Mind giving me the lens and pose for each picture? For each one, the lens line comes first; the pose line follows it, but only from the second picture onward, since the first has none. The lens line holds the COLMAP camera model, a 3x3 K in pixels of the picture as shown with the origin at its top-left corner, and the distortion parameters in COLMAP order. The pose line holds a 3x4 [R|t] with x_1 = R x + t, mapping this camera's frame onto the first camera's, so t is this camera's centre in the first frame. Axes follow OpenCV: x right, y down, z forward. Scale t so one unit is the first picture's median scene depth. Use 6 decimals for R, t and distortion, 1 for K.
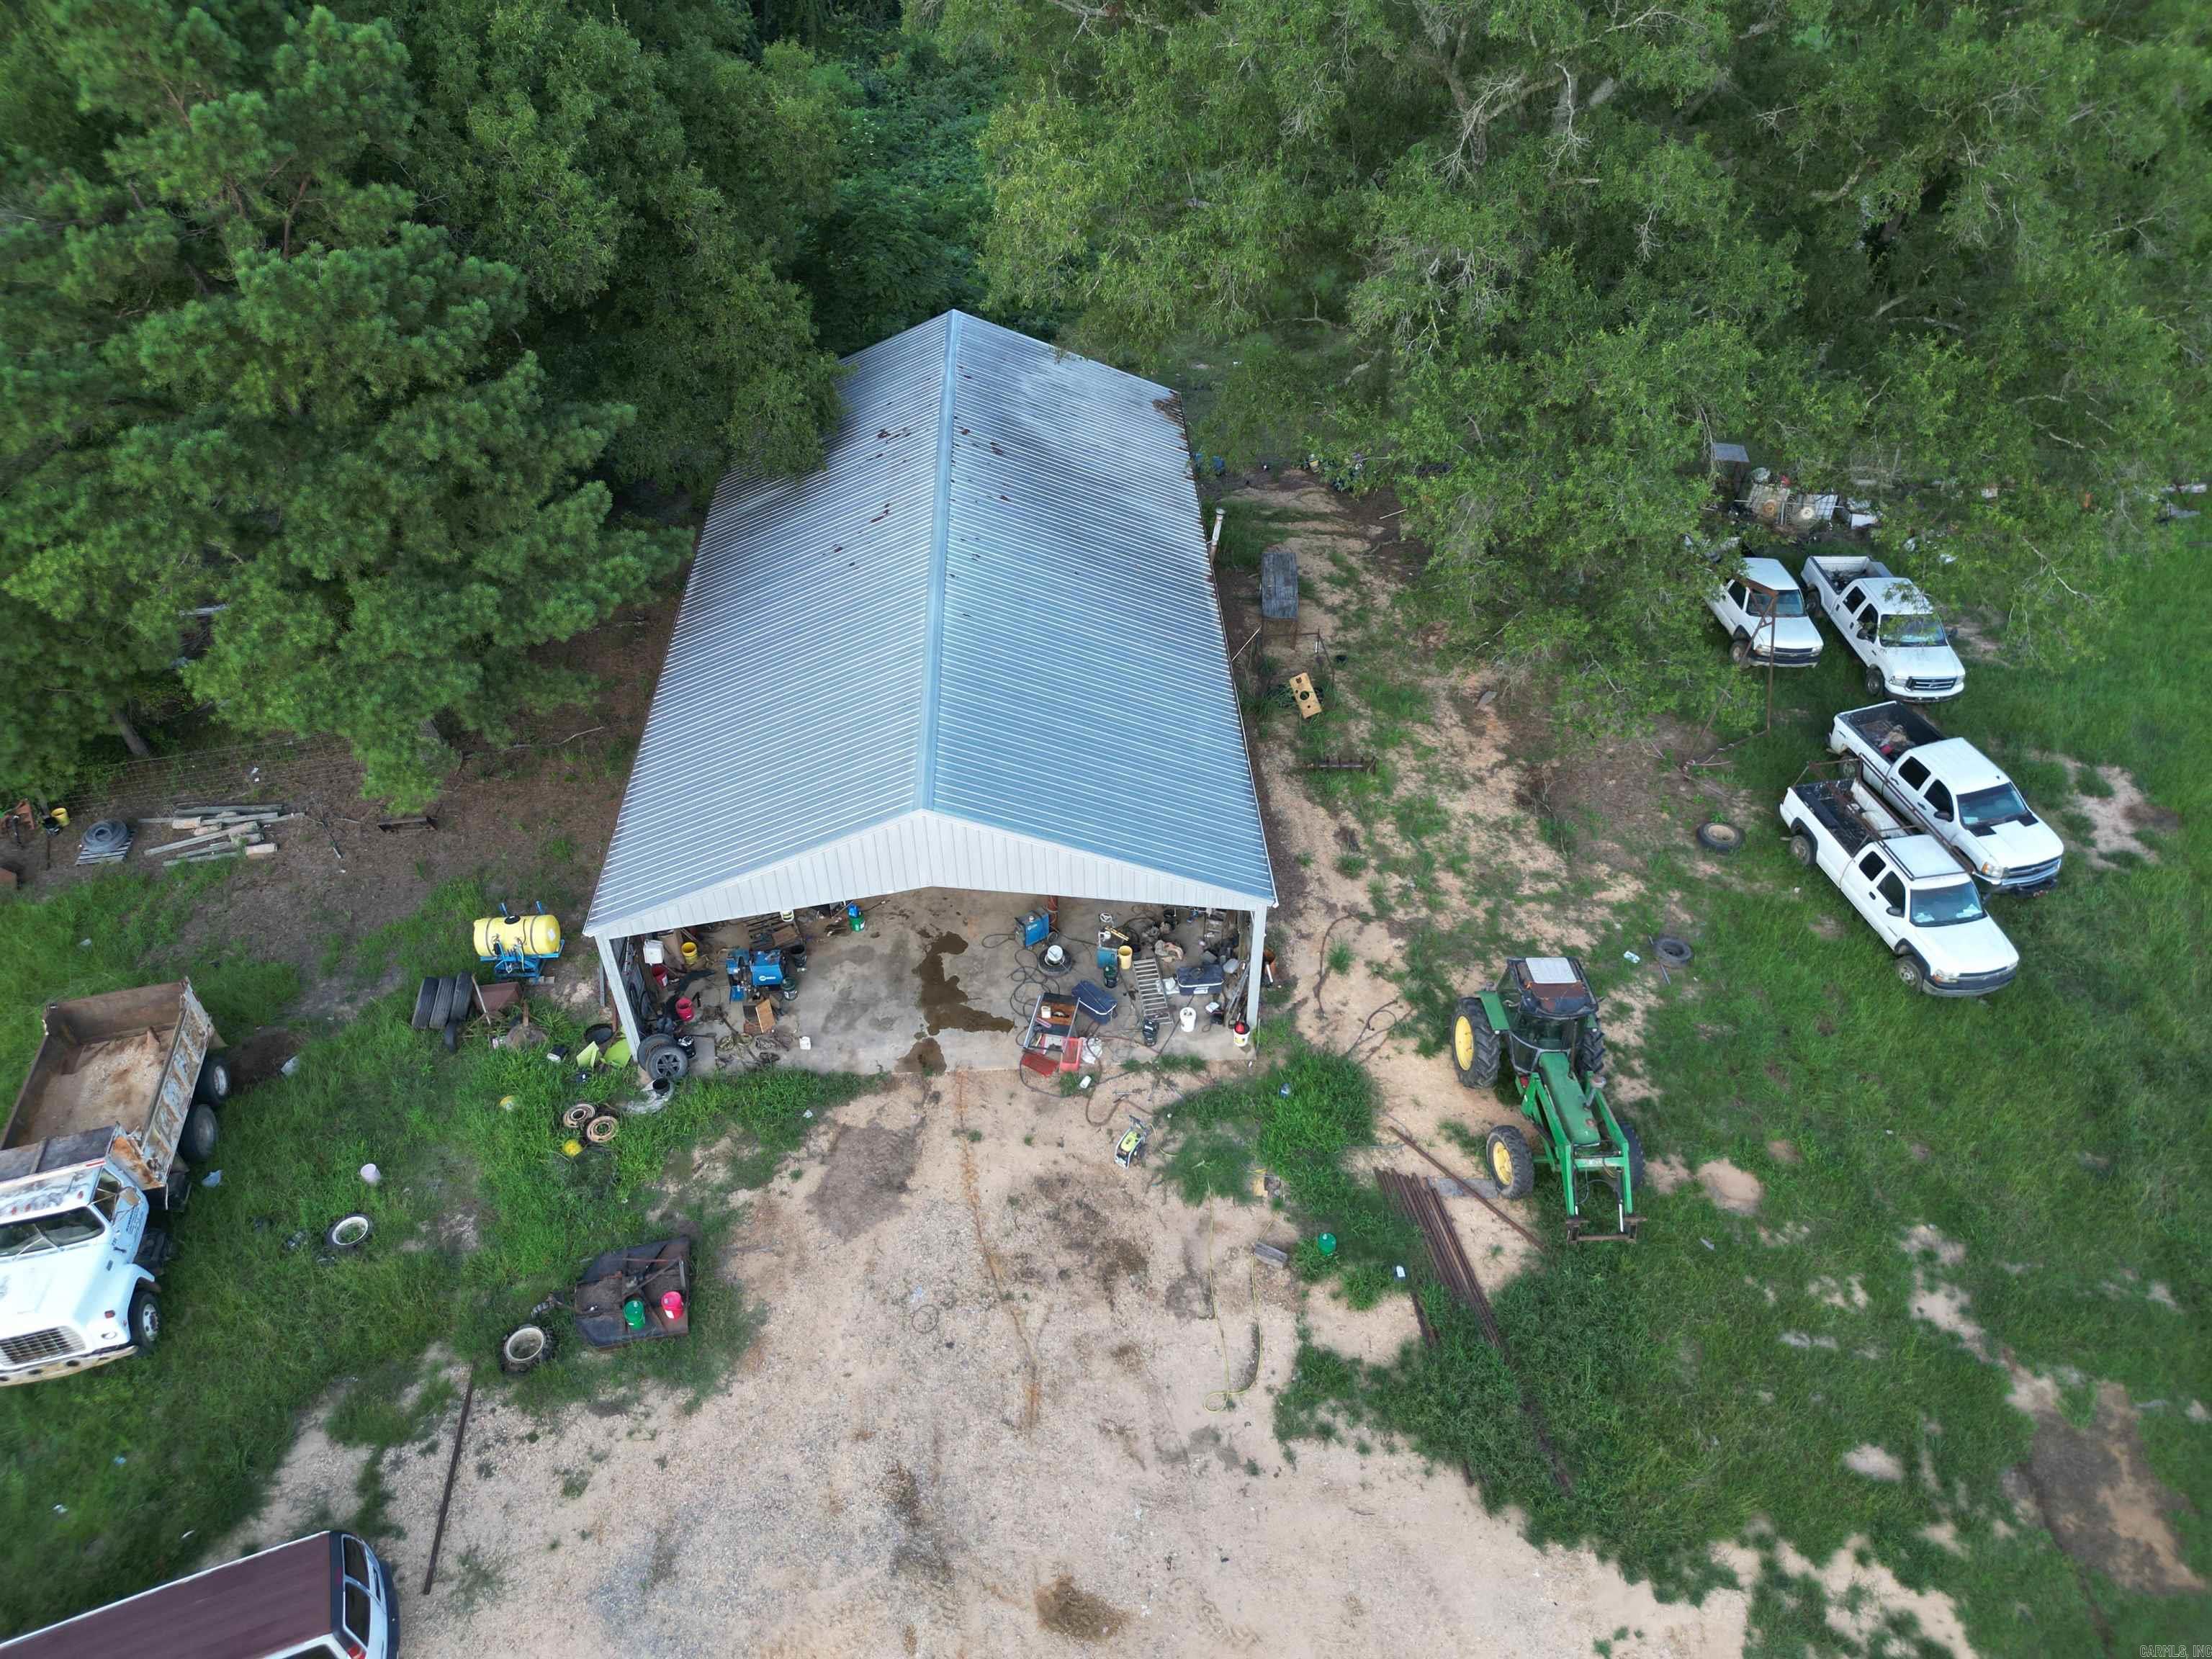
lens RADIAL K [[1532.1, 0, 1102.9], [0, 1532.1, 815.6], [0, 0, 1]] dist [0.065028, -0.054856]
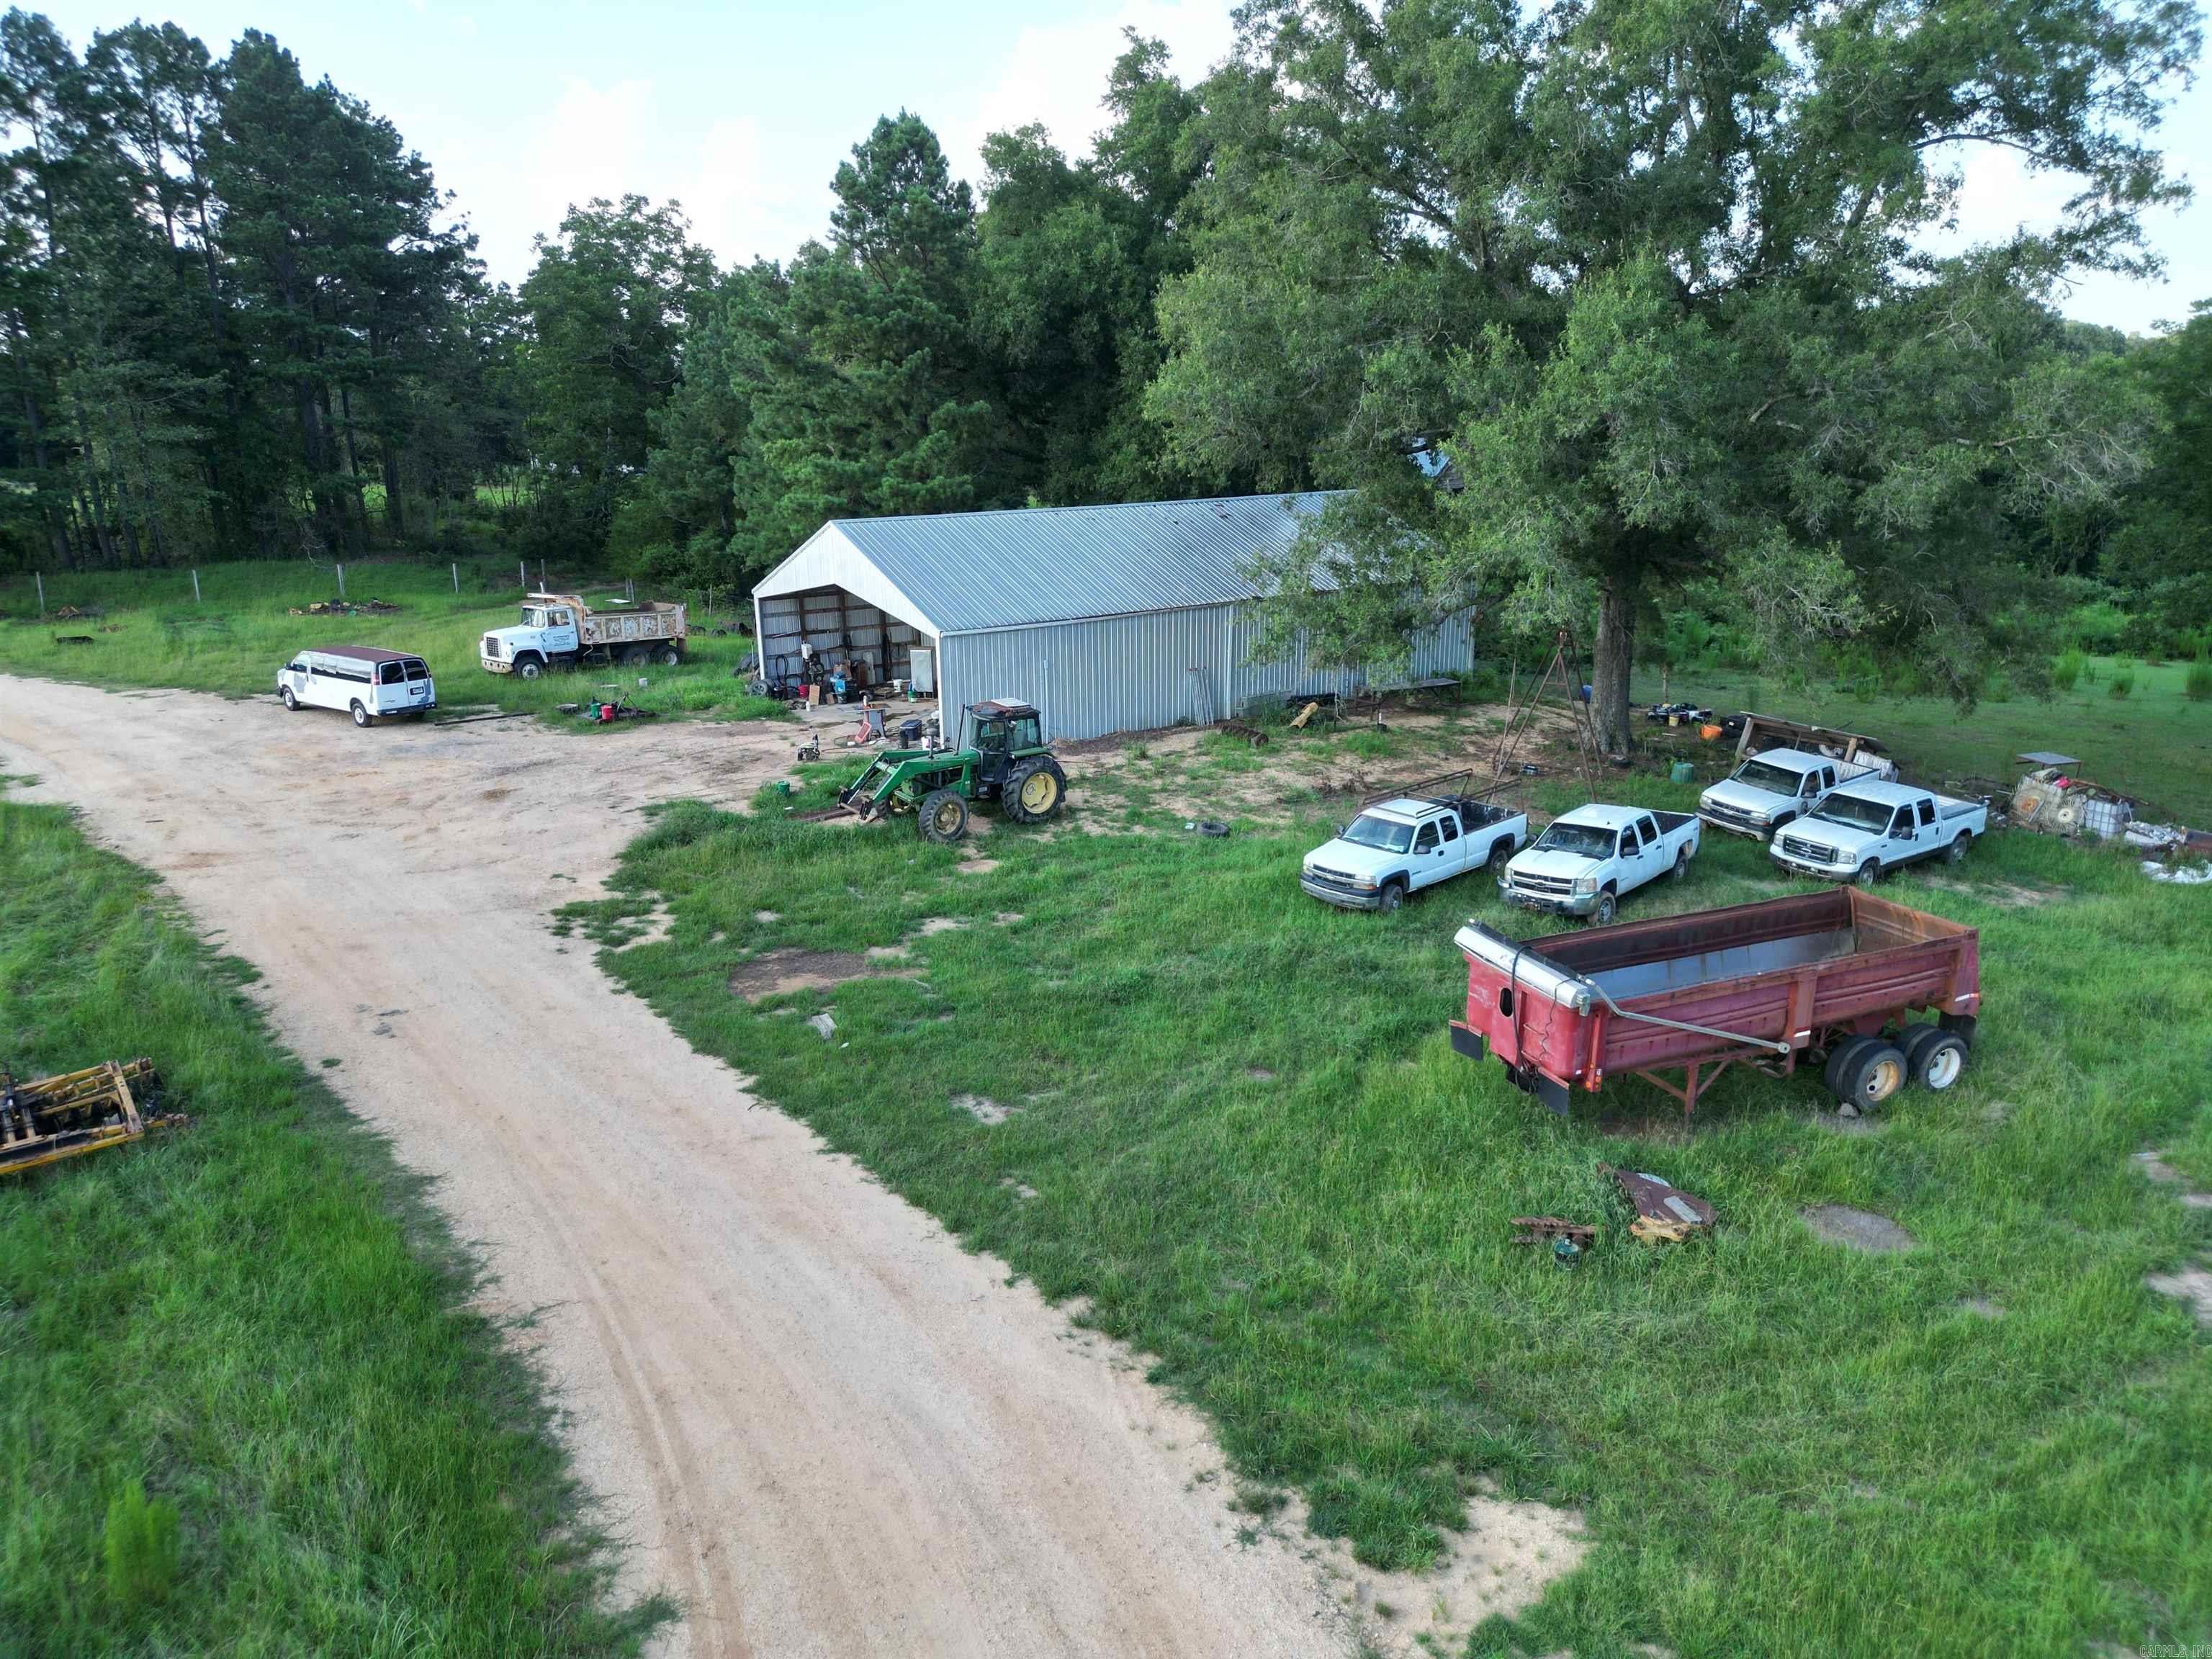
lens RADIAL K [[1532.1, 0, 1104.3], [0, 1532.1, 826.1], [0, 0, 1]] dist [0.065028, -0.054856]
pose [[0.545762, 0.232745, -0.804968, 1.620266], [-0.538950, 0.833082, -0.124530, 0.353777], [0.641621, 0.501801, 0.580102, 0.400097]]
